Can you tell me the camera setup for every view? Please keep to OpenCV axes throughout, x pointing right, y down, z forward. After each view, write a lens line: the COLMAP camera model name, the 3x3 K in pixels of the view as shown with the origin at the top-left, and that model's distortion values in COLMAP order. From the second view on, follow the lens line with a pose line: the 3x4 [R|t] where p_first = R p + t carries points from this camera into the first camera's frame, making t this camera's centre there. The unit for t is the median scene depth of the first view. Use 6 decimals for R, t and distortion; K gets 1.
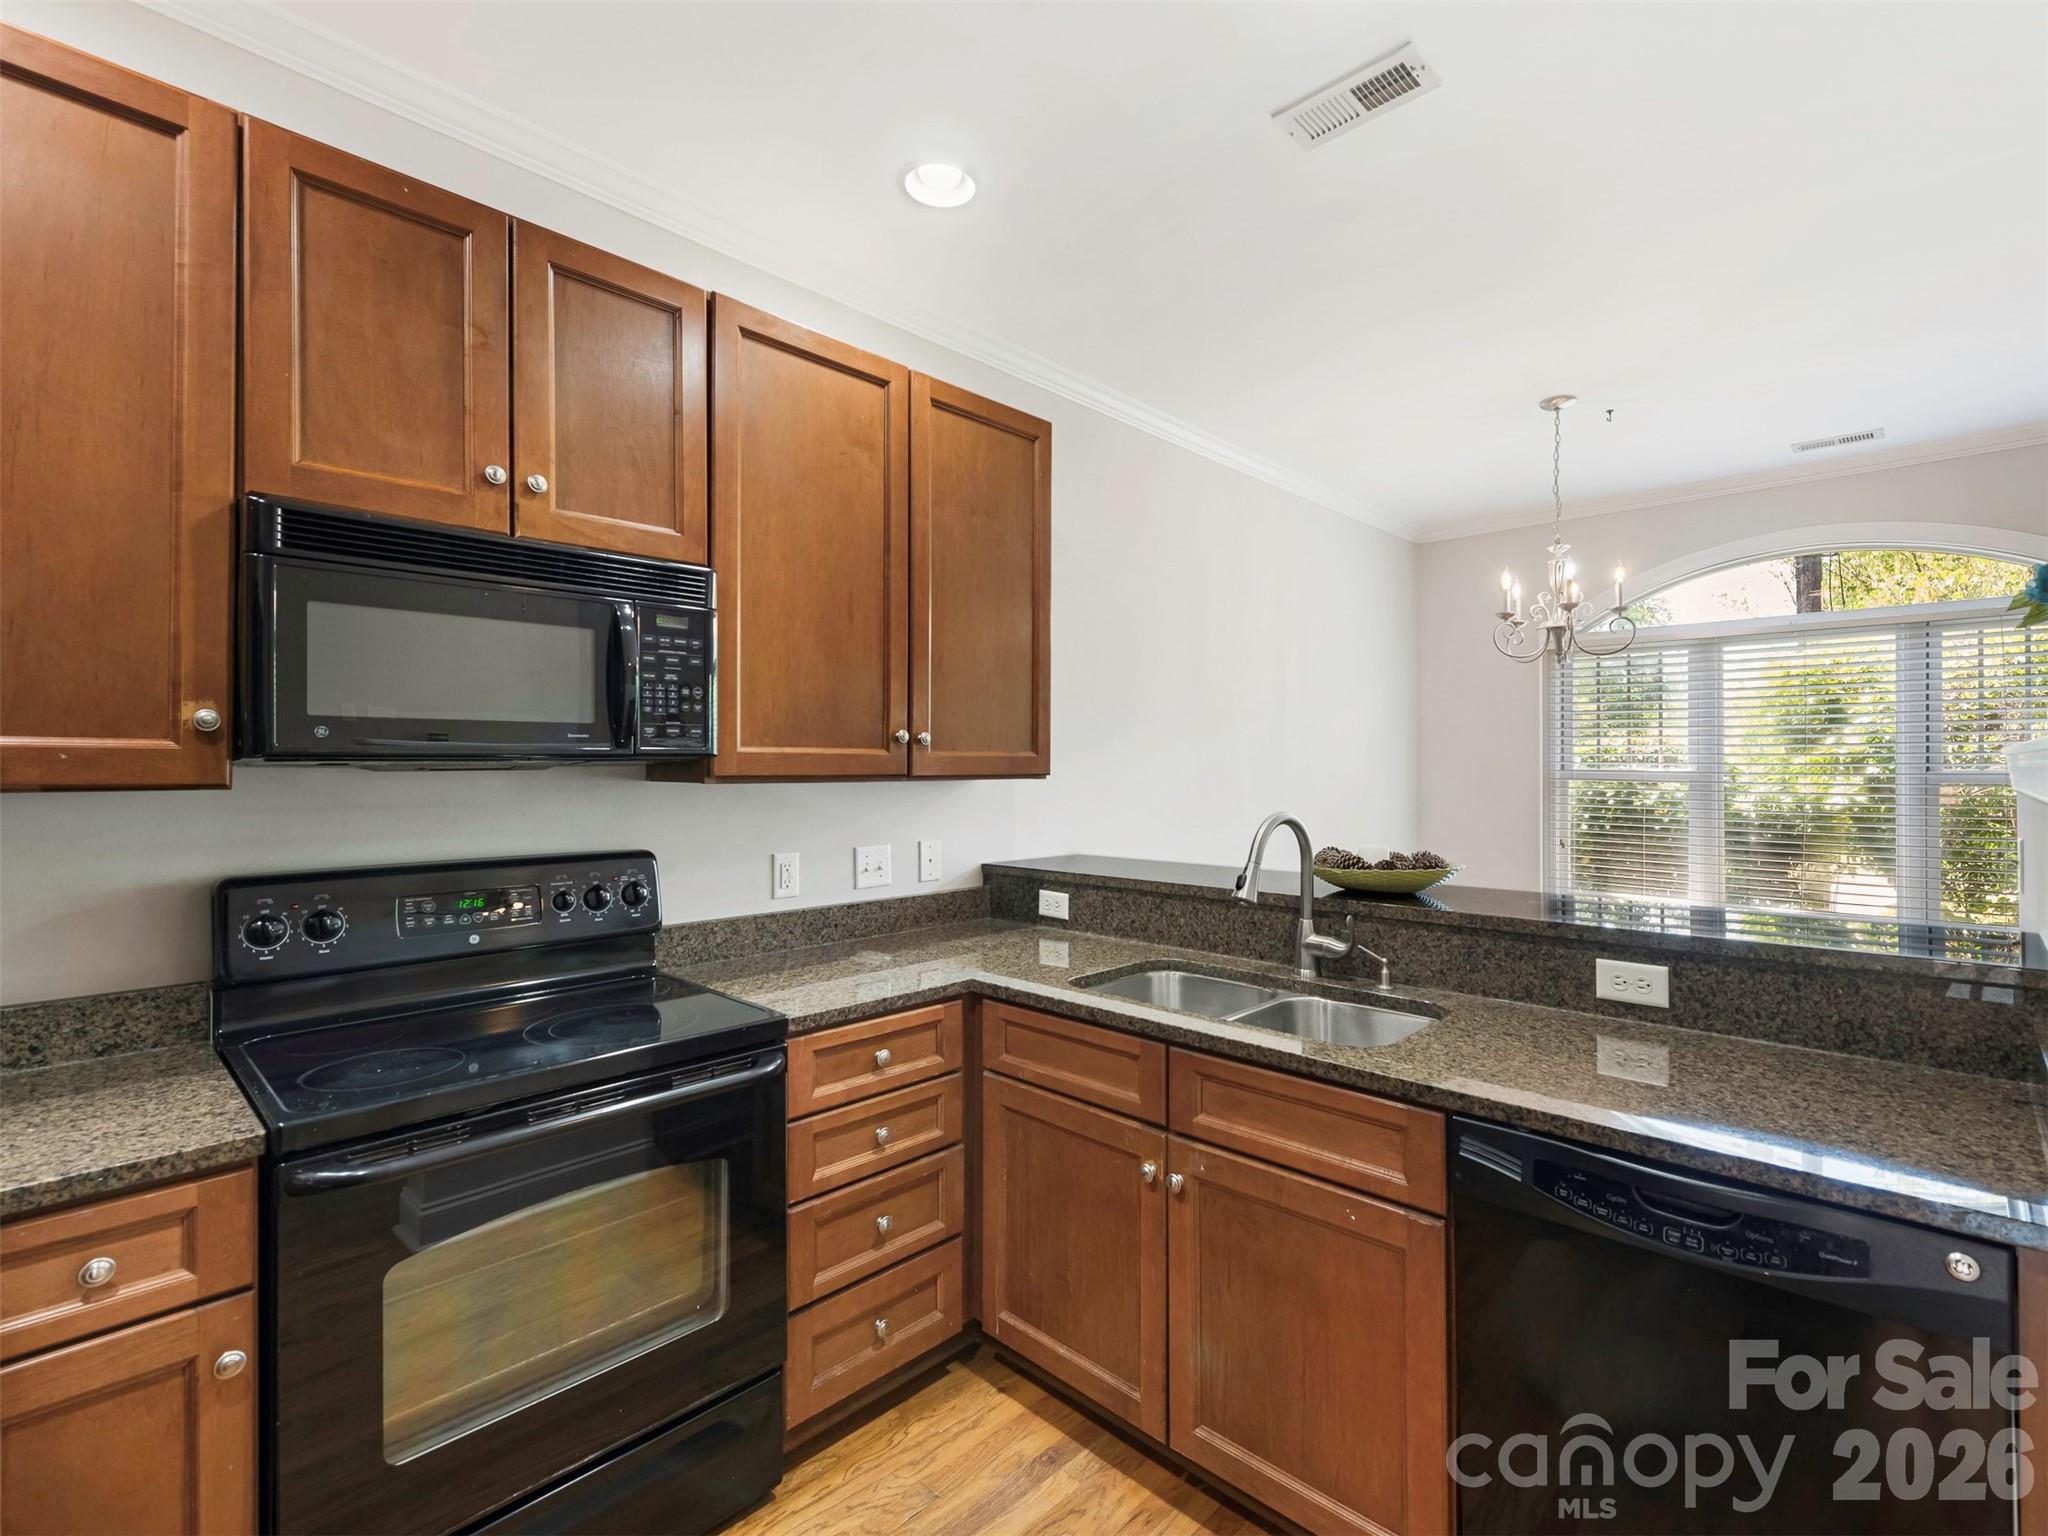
lens RADIAL K [[928.6, 0, 1024.0], [0, 928.6, 768.0], [0, 0, 1]] dist [-0.000422, -0.000325]
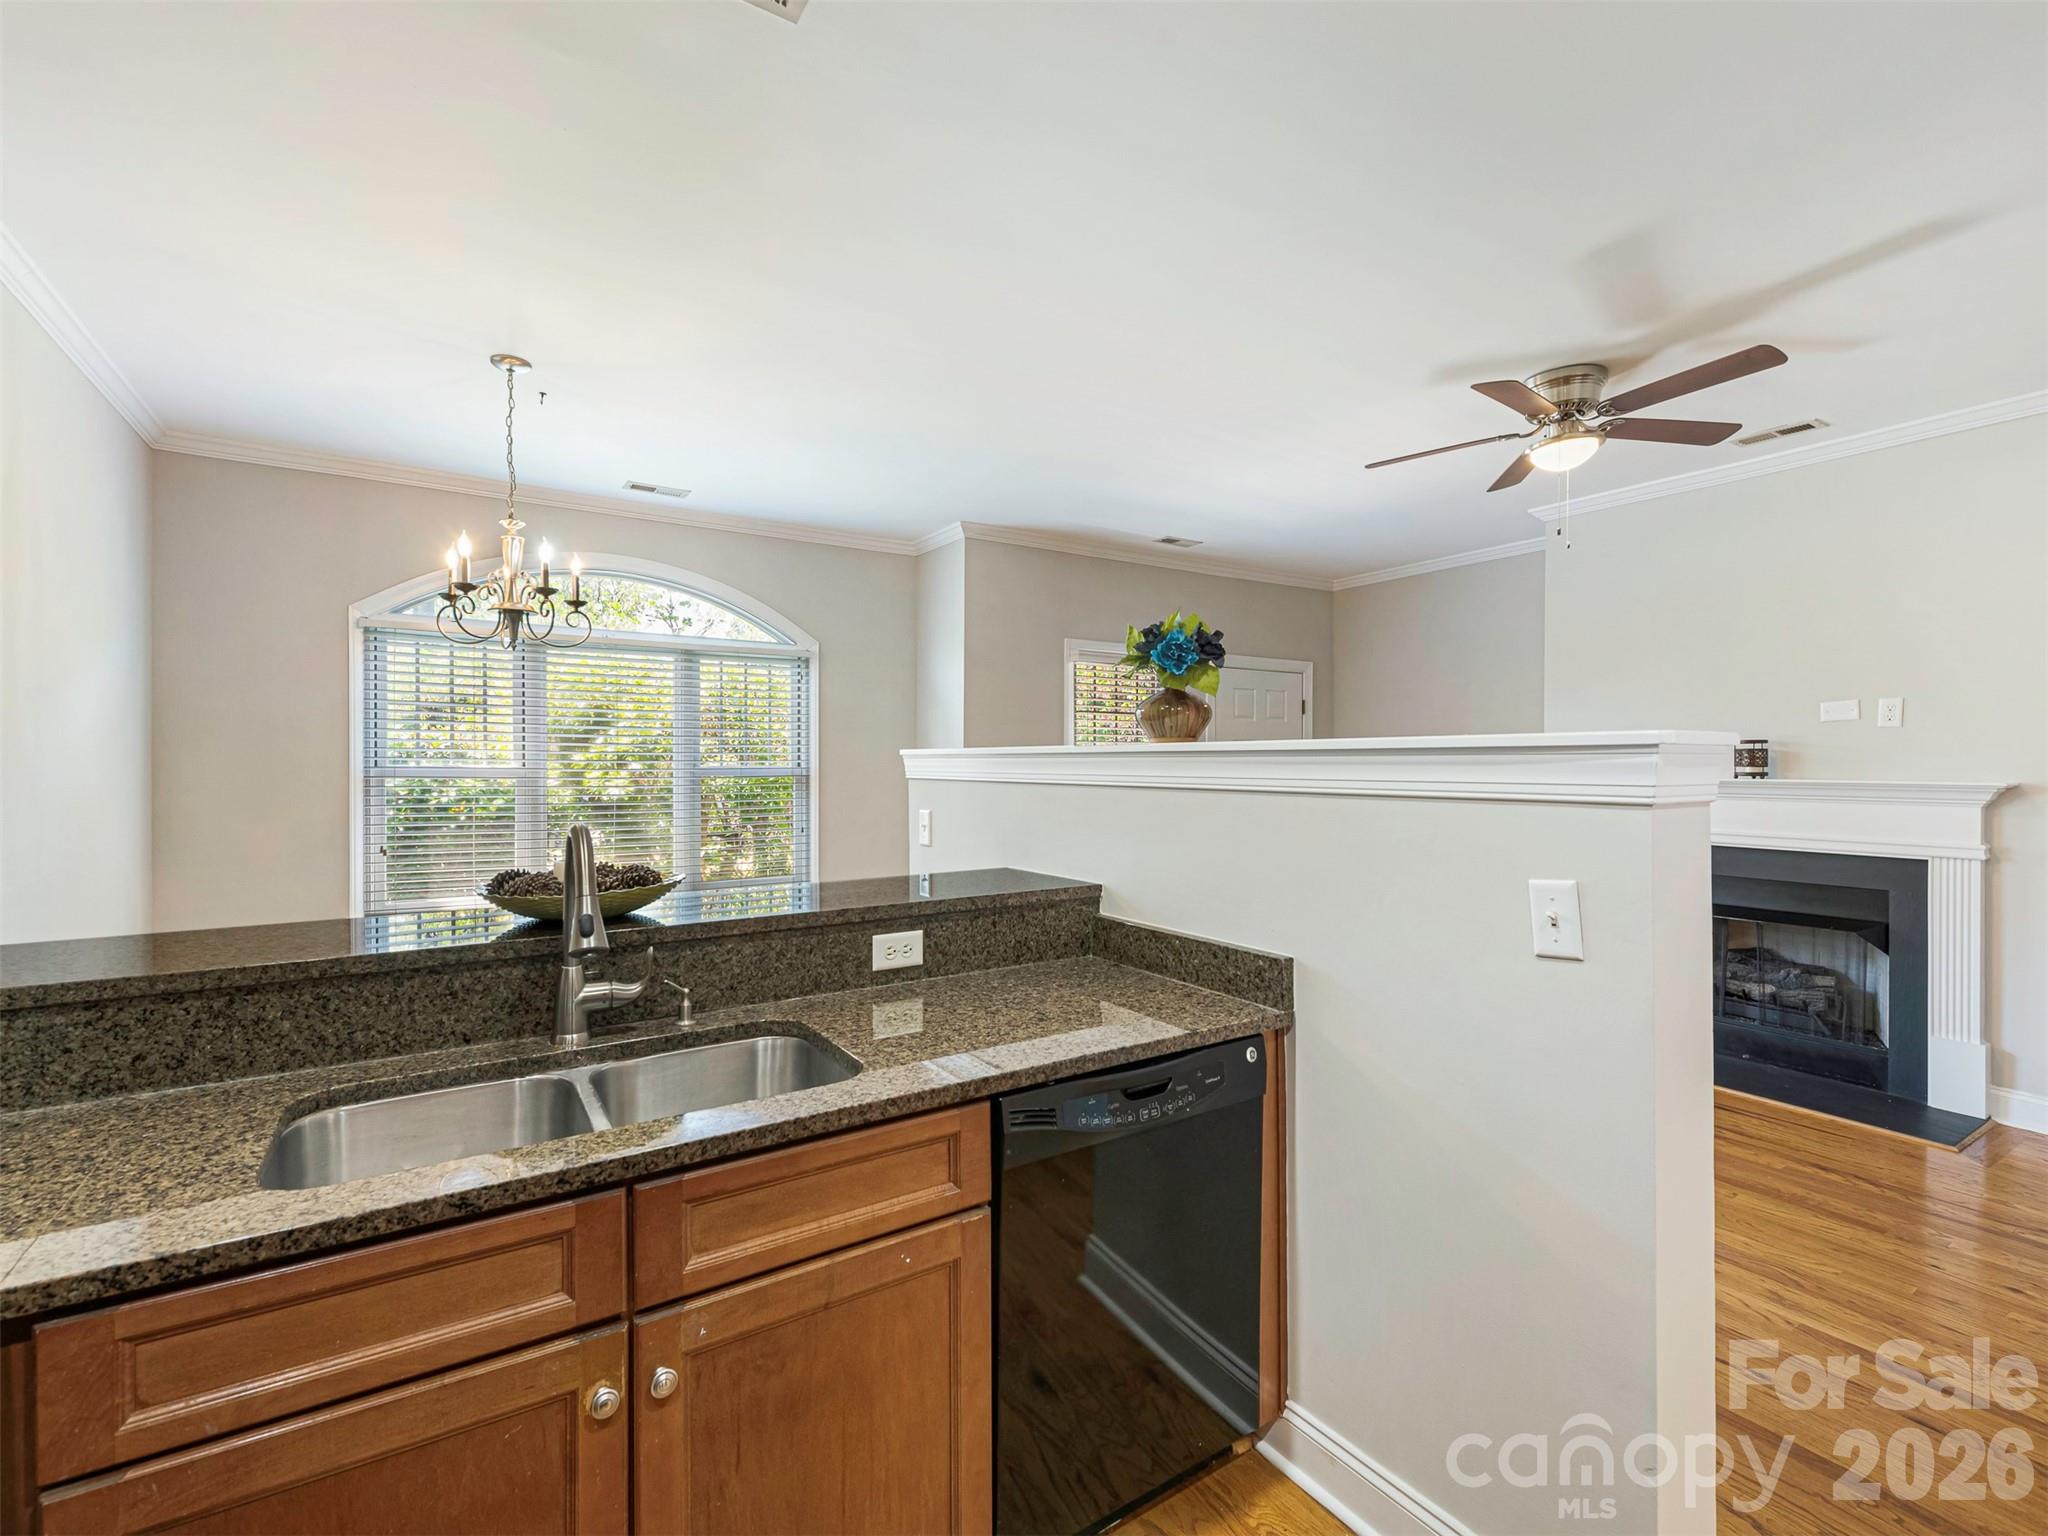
lens RADIAL K [[939.7, 0, 1024.0], [0, 939.7, 768.0], [0, 0, 1]] dist [0.020493, -0.008556]
pose [[0.215711, -0.004795, 0.976446, -0.407909], [0.001404, 0.999988, 0.004601, 0.000755], [-0.976456, 0.000378, 0.215715, 0.546220]]
